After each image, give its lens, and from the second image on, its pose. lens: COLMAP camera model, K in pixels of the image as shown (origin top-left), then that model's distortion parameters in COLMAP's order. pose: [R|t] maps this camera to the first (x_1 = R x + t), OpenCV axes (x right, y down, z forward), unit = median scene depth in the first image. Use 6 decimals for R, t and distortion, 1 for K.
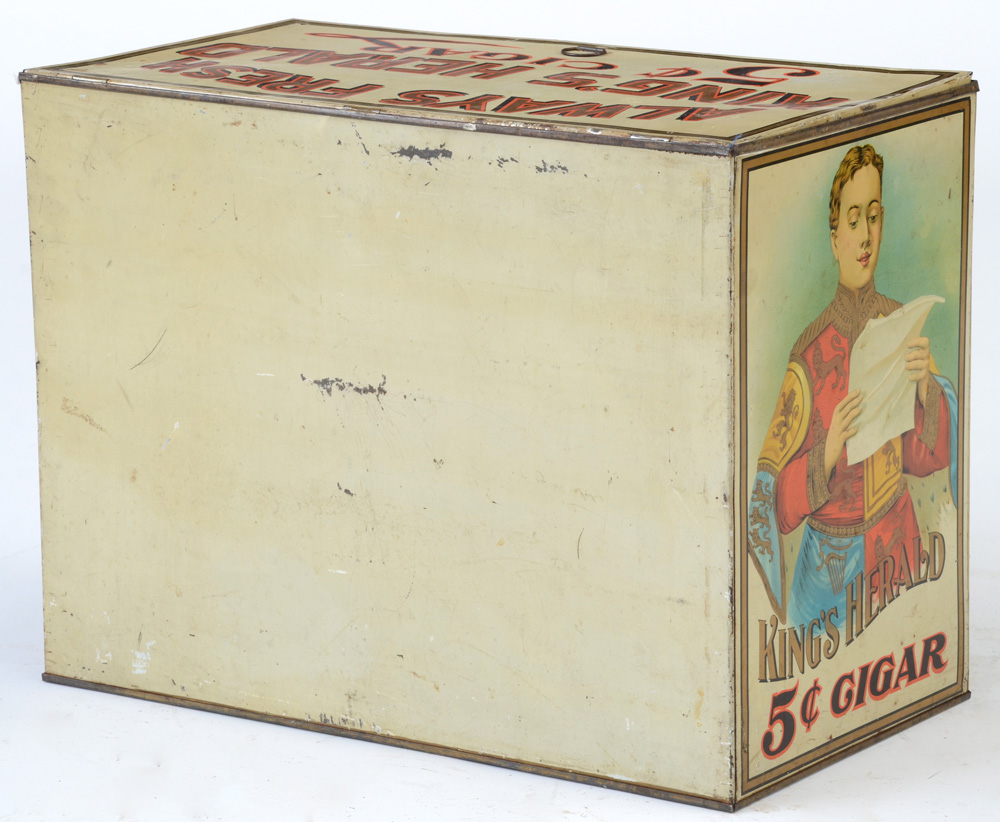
lens RADIAL K [[4668.6, 0, 499.1], [0, 4668.6, 406.0], [0, 0, 1]] dist [1.536605, 0.000000]
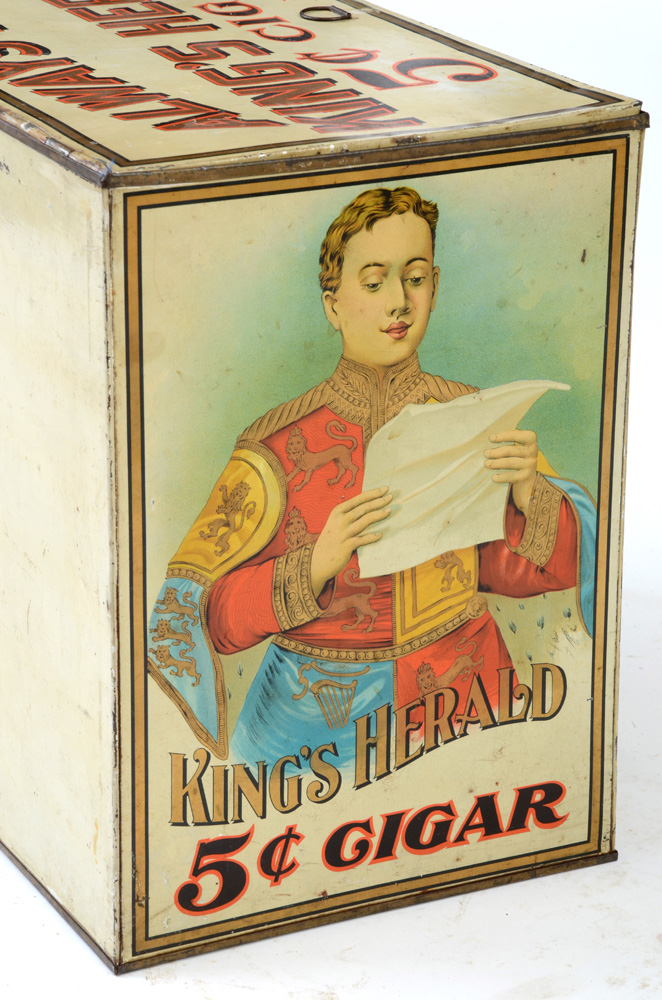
lens RADIAL K [[3337.4, 0, 325.1], [0, 3337.4, 509.8], [0, 0, 1]] dist [1.075492, 0.000000]
pose [[0.869012, 0.178593, -0.461436, 0.333496], [-0.118499, 0.980568, 0.156349, -0.088442], [0.480392, -0.081189, 0.873288, 0.497941]]
